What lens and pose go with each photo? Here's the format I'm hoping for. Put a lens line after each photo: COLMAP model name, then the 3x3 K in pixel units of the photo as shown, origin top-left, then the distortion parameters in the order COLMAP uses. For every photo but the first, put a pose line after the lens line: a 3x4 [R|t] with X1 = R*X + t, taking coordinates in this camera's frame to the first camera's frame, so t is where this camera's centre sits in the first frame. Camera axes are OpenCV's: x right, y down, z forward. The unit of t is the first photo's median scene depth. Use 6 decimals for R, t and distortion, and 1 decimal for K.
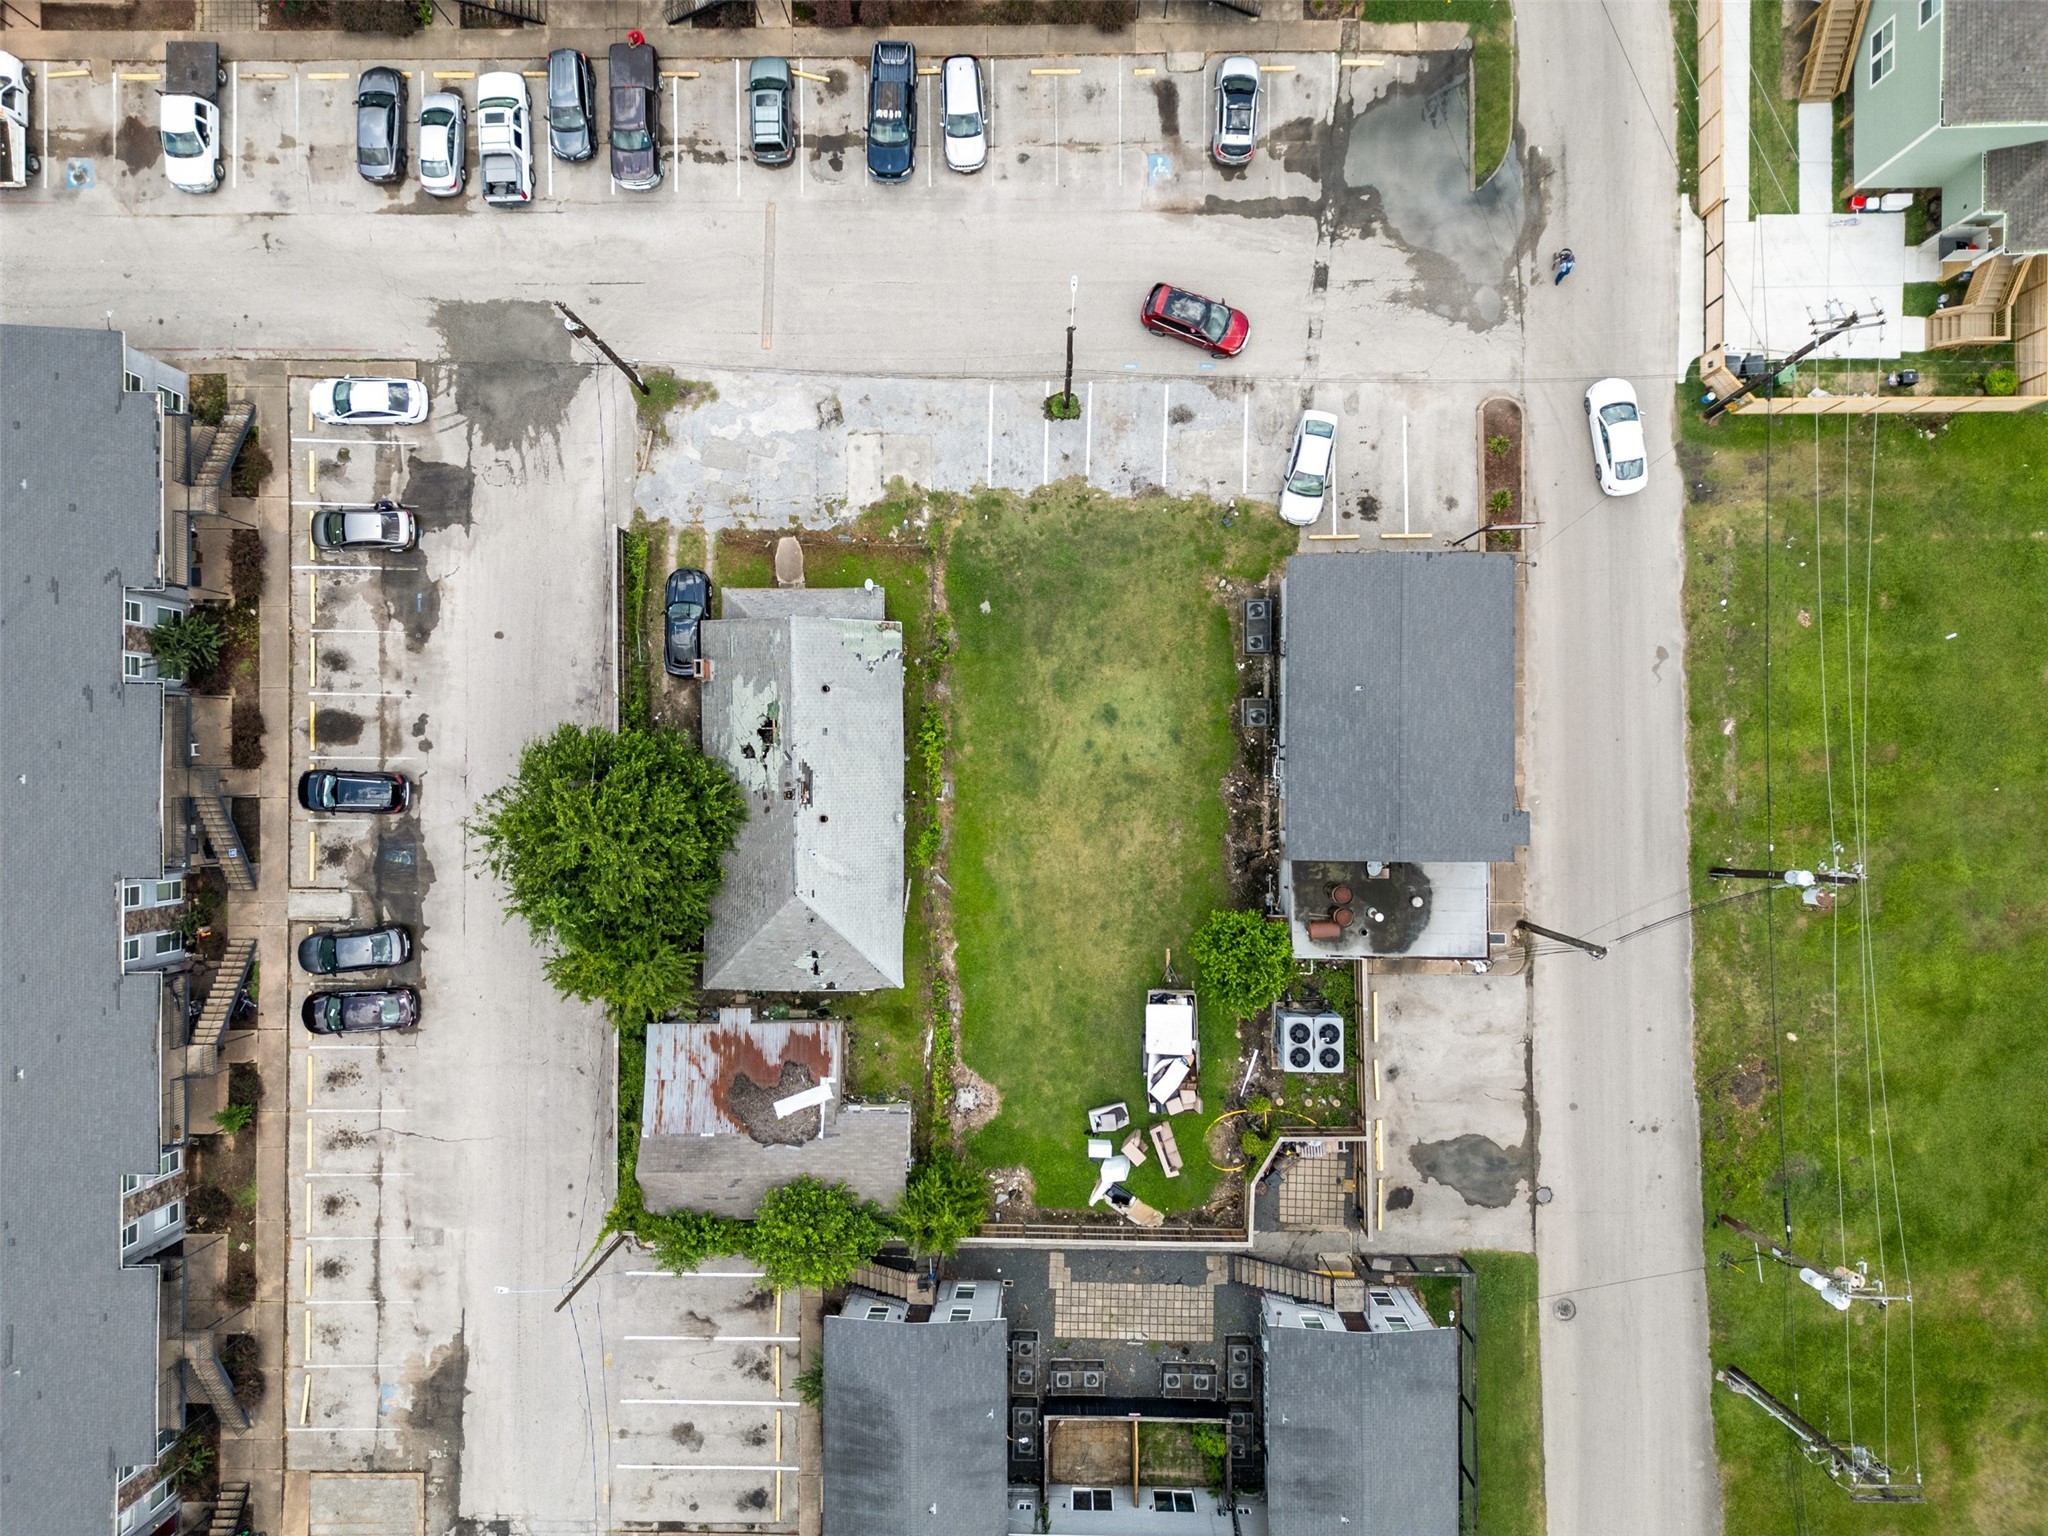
lens RADIAL K [[1470.2, 0, 1024.0], [0, 1470.2, 768.0], [0, 0, 1]] dist [0.119100, -0.157617]
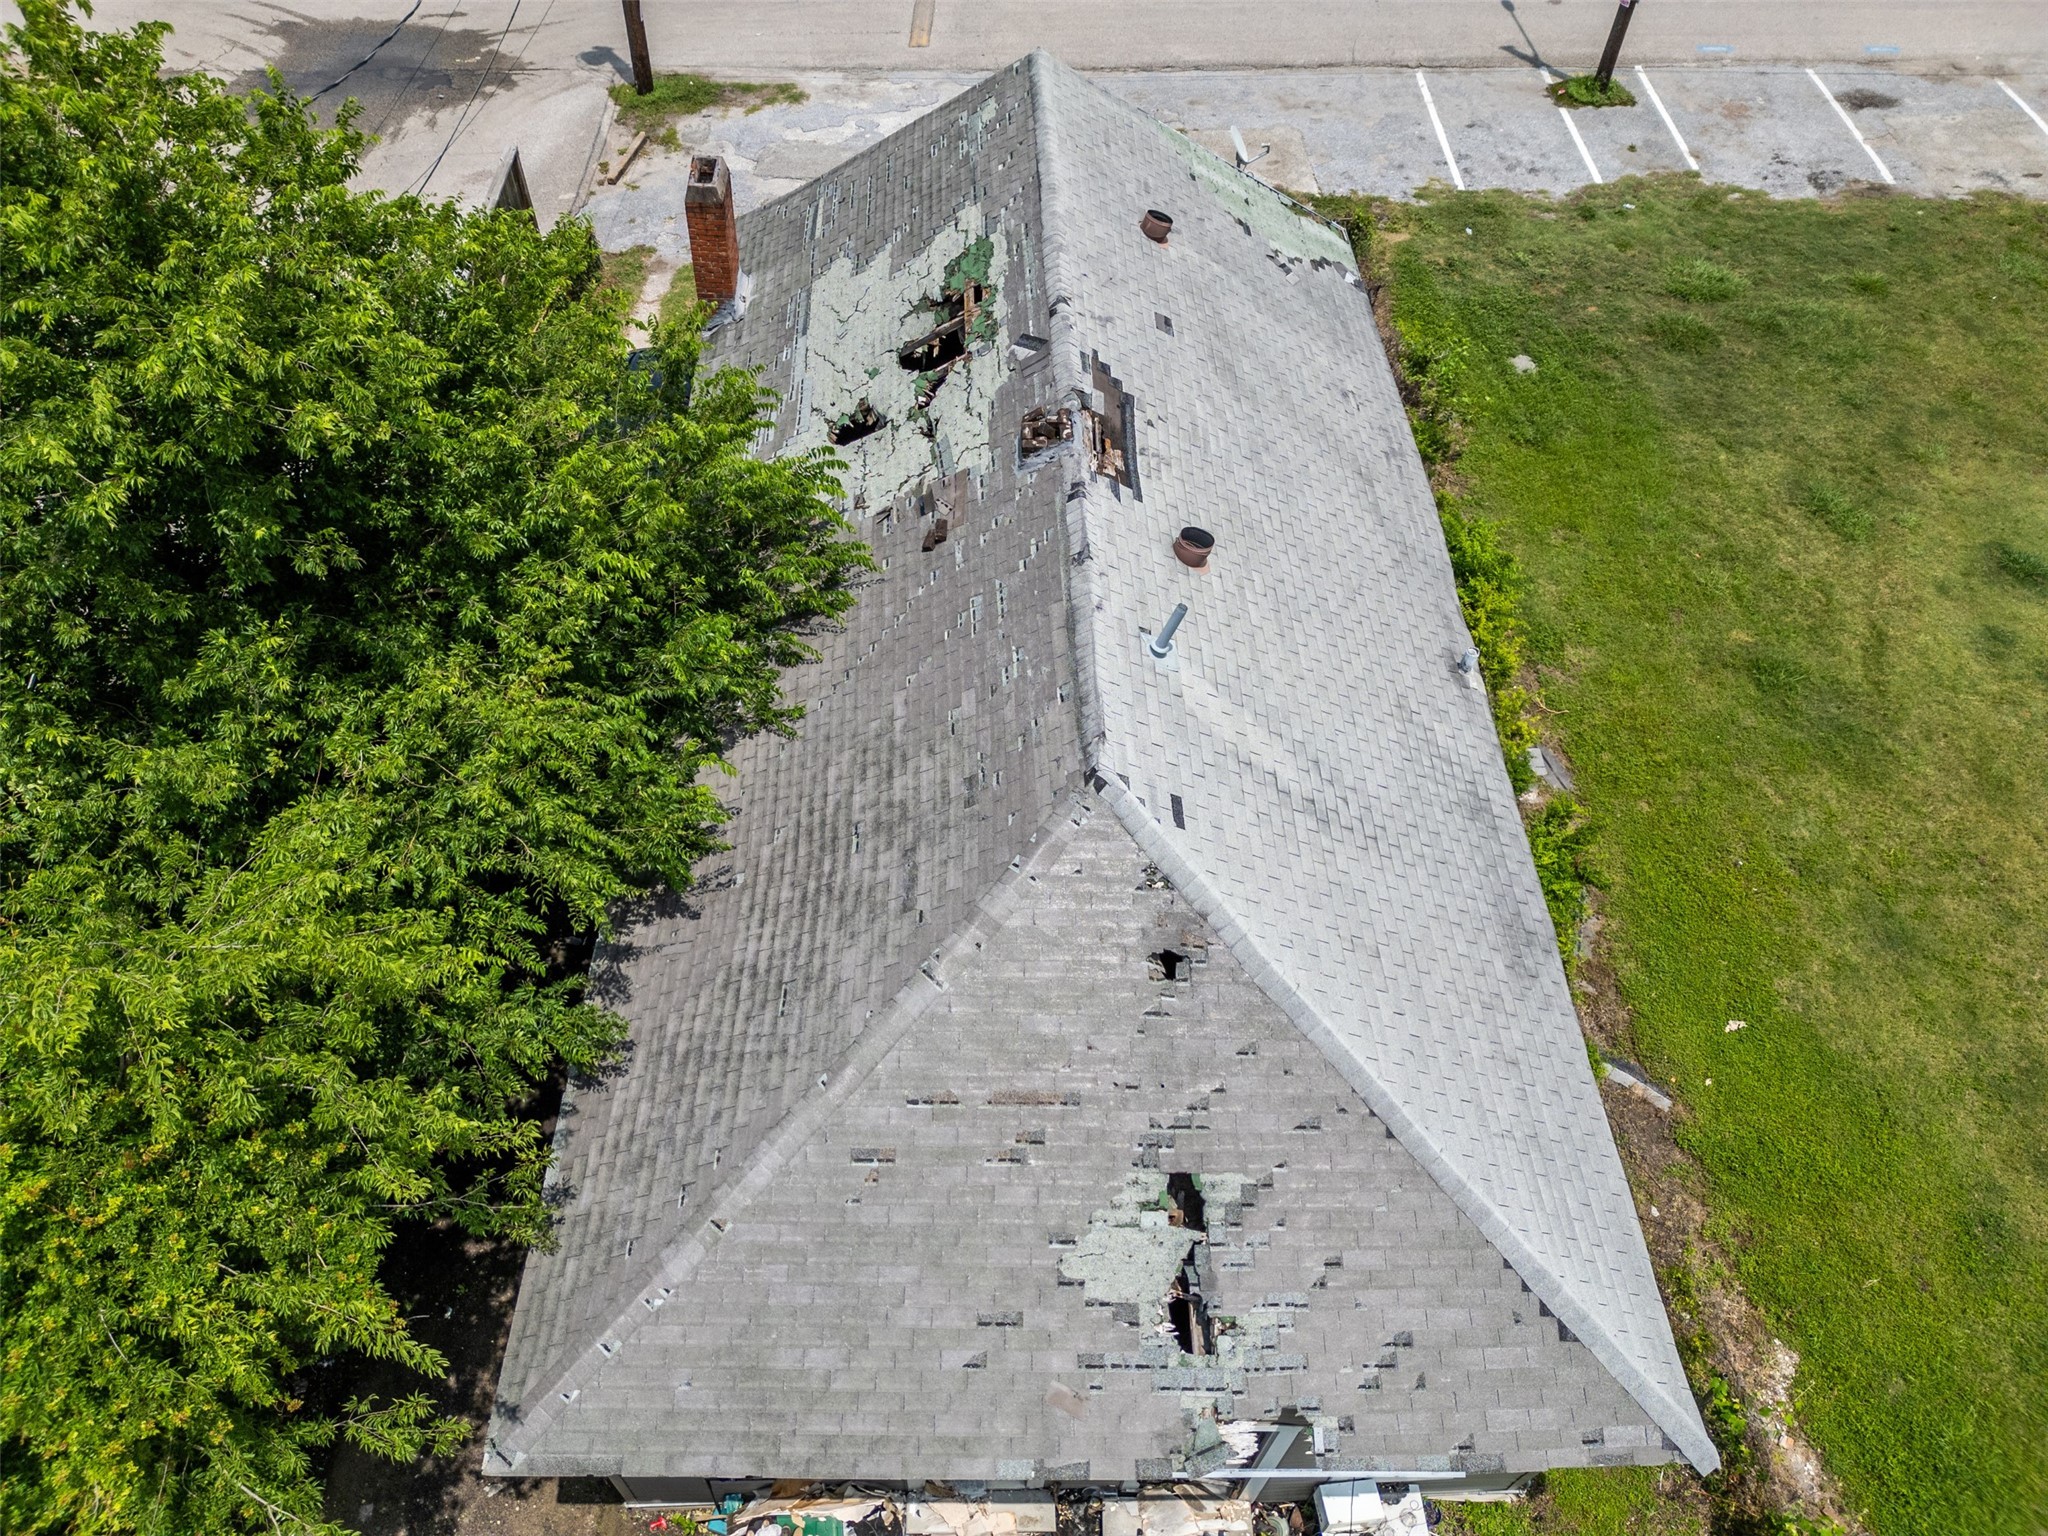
lens RADIAL K [[1432.7, 0, 1017.7], [0, 1432.7, 766.9], [0, 0, 1]] dist [0.080387, -0.081585]
pose [[0.999525, -0.000950, 0.030820, -0.157977], [0.020392, 0.770080, -0.637621, 0.183798], [-0.023128, 0.637947, 0.769733, 0.800073]]
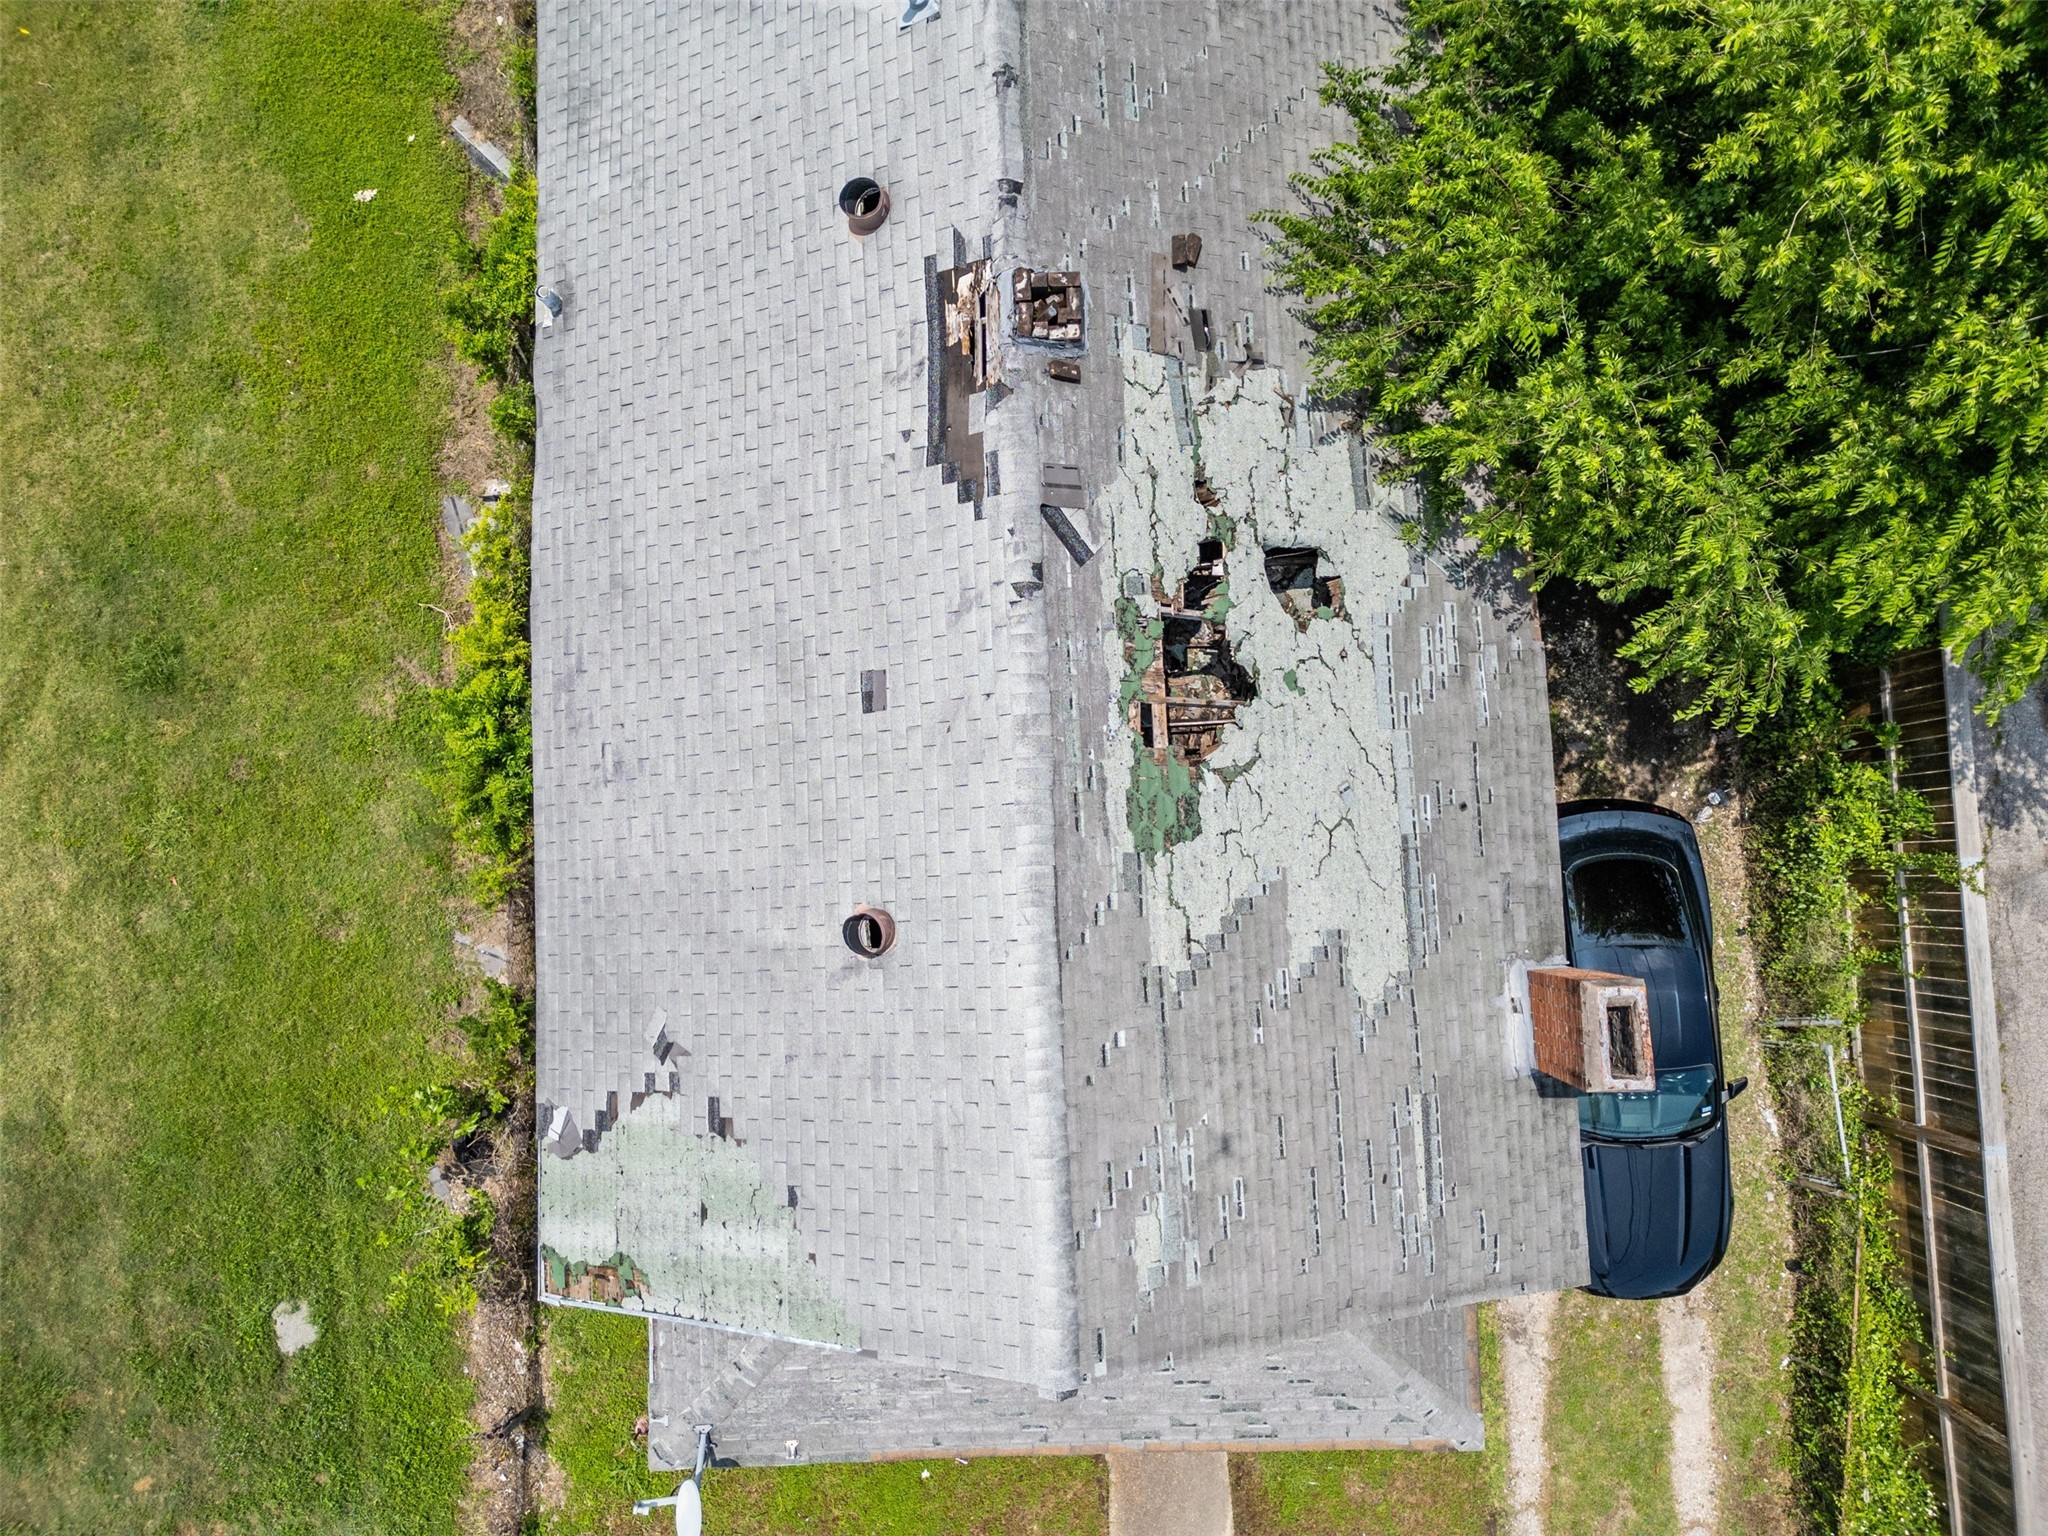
lens RADIAL K [[1435.6, 0, 1017.8], [0, 1435.6, 769.4], [0, 0, 1]] dist [0.058568, -0.044645]
pose [[-0.998878, 0.030688, 0.036057, -0.148328], [-0.027808, -0.996578, 0.077840, -0.044786], [0.038323, 0.076750, 0.996314, 0.776930]]
